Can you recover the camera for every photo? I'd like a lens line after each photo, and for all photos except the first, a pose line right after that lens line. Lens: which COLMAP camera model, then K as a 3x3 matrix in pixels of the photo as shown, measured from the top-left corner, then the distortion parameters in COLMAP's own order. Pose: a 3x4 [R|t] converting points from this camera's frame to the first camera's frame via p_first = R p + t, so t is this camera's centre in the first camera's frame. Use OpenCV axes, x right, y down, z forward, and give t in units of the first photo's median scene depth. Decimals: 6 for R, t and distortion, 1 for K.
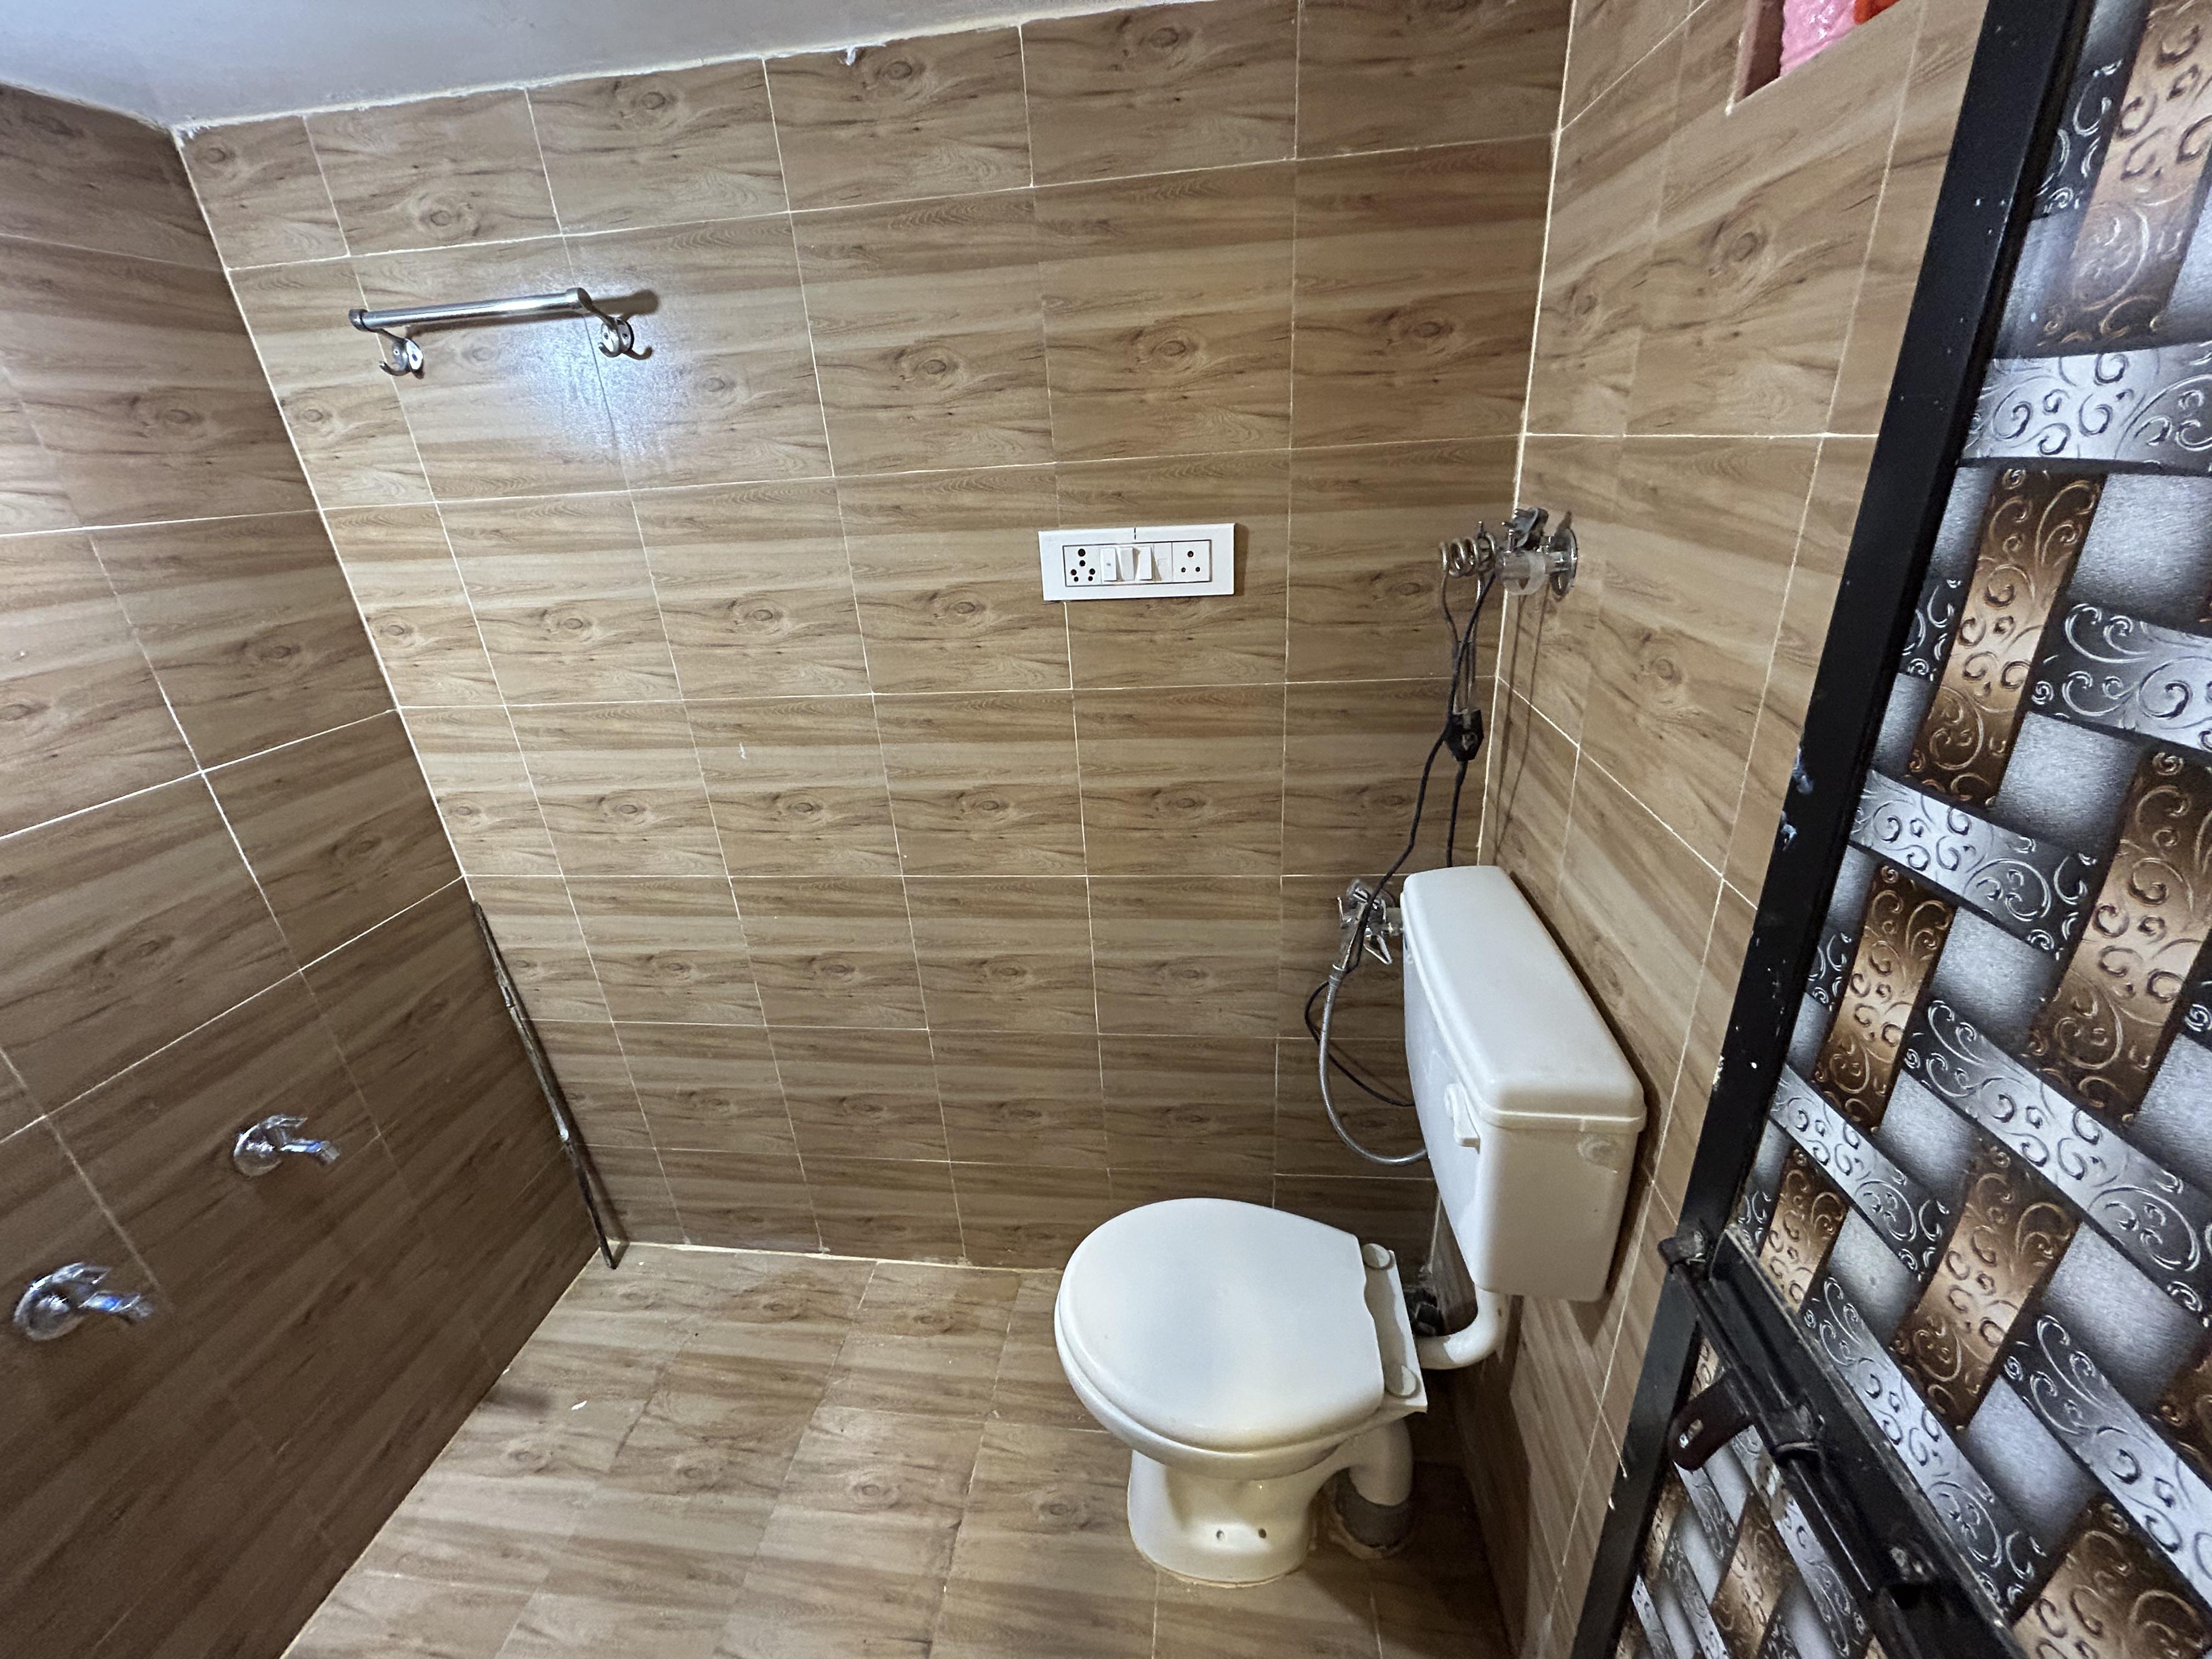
lens RADIAL K [[886.5, 0, 1106.0], [0, 886.5, 829.5], [0, 0, 1]] dist [-0.003908, 0.001001]
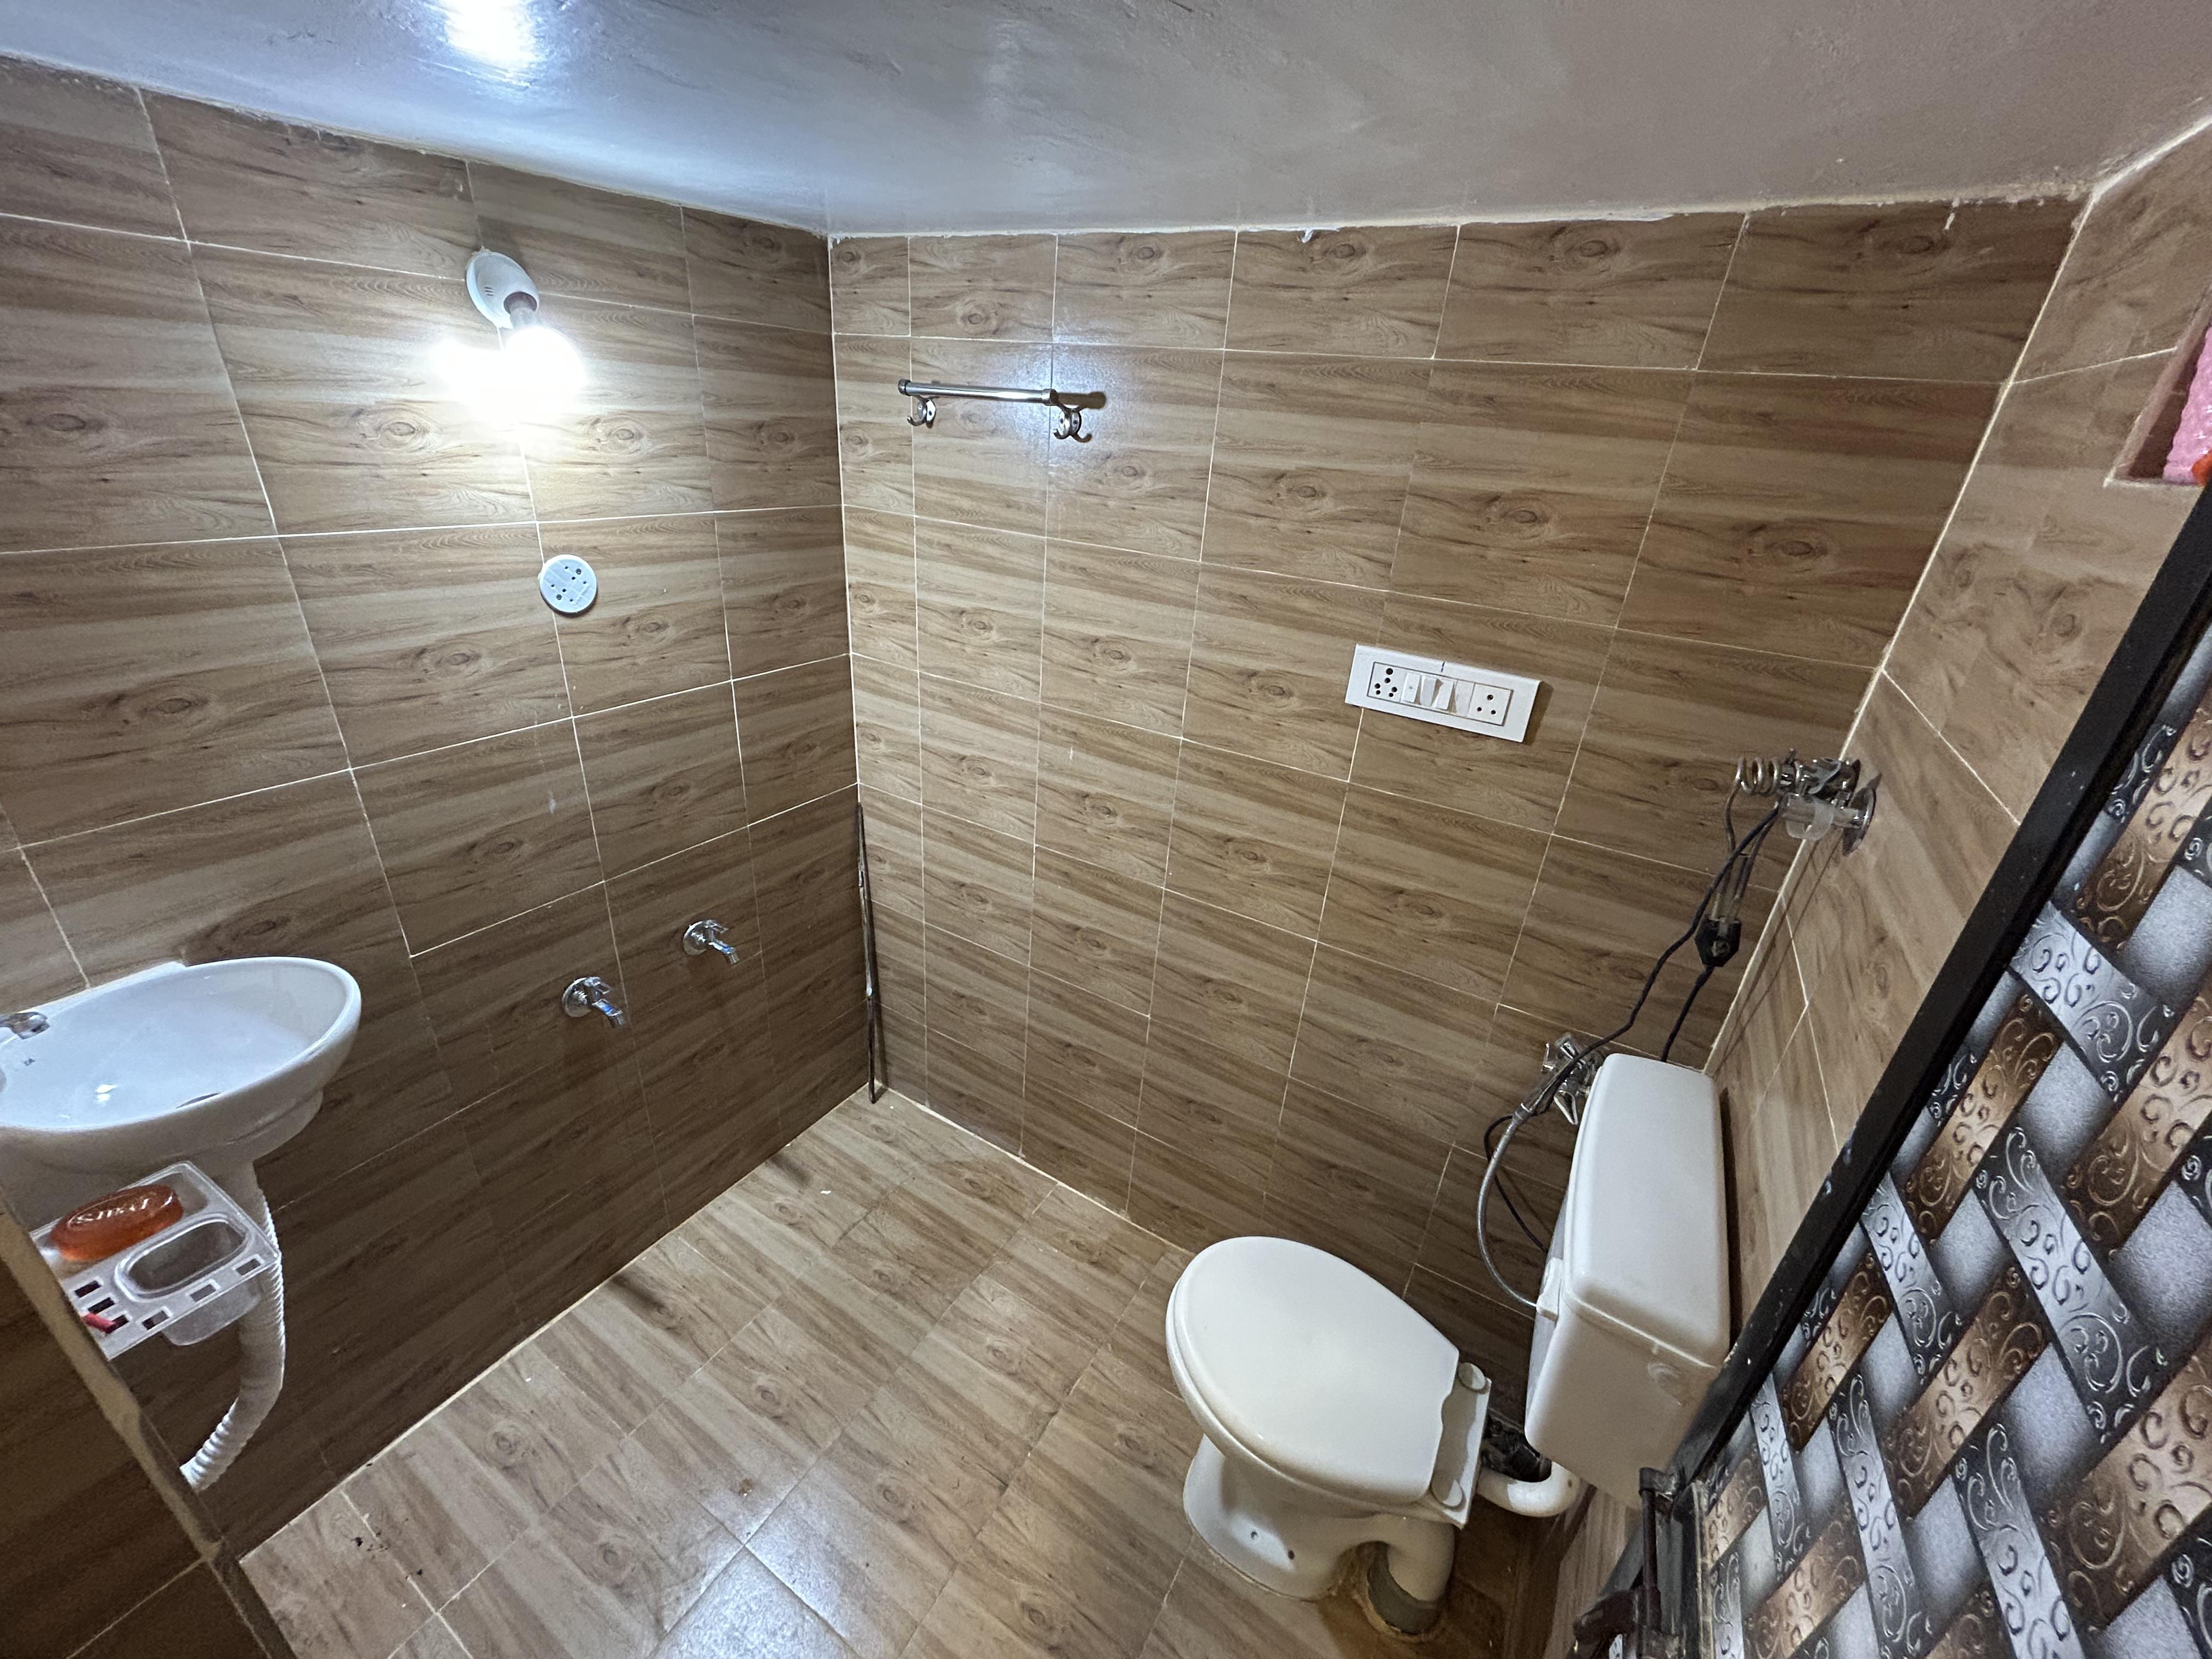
lens RADIAL K [[886.5, 0, 1106.0], [0, 886.5, 829.5], [0, 0, 1]] dist [-0.003908, 0.001001]
pose [[0.903245, 0.287649, -0.318444, 0.062101], [-0.278400, 0.957512, 0.075256, -0.107332], [0.326561, 0.020680, 0.944950, -0.161468]]
